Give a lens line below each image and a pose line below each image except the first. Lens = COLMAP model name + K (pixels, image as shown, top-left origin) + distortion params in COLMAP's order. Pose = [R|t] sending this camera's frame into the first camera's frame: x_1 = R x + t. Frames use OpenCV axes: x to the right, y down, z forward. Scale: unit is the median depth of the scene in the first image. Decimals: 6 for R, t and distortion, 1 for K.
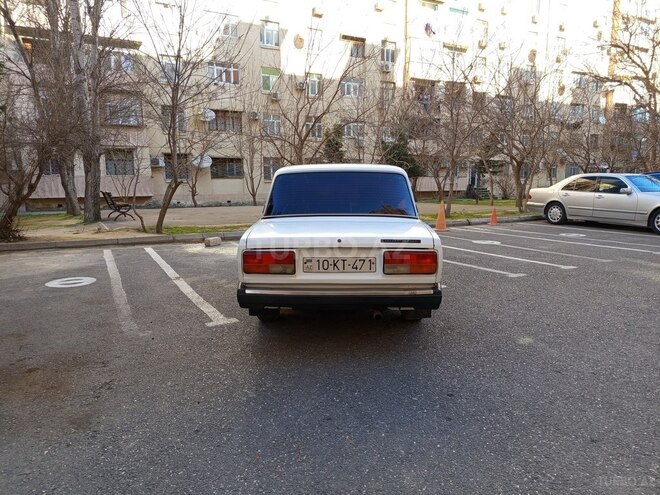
lens RADIAL K [[458.1, 0, 324.0], [0, 458.1, 248.1], [0, 0, 1]] dist [0.050282, -0.049929]
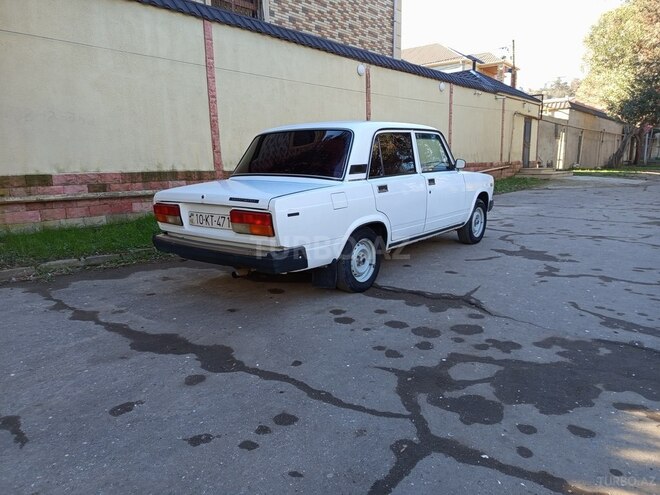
lens RADIAL K [[458.1, 0, 329.5], [0, 458.1, 243.0], [0, 0, 1]] dist [0.050282, -0.049929]
pose [[0.790332, 0.099063, -0.604617, 0.733346], [-0.069887, 0.994977, 0.071667, -0.005546], [0.608680, -0.014386, 0.793285, 0.262748]]
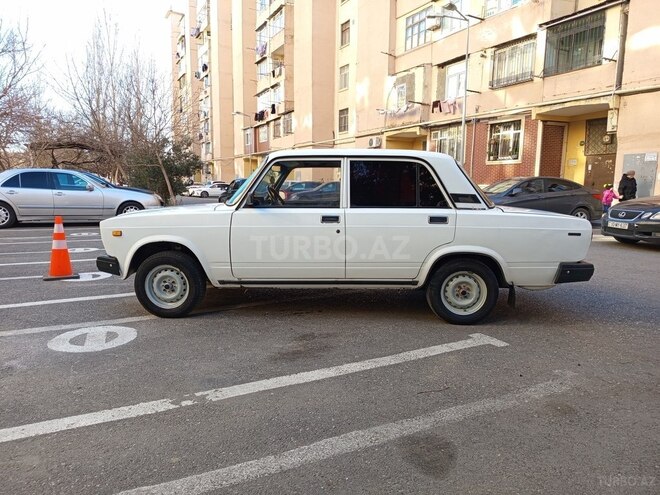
lens RADIAL K [[458.1, 0, 330.2], [0, 458.1, 246.0], [0, 0, 1]] dist [0.050282, -0.049929]
pose [[0.016934, -0.136085, 0.990552, -1.083359], [0.140117, 0.981241, 0.132411, -0.162392], [-0.989990, 0.136551, 0.035685, 1.299742]]
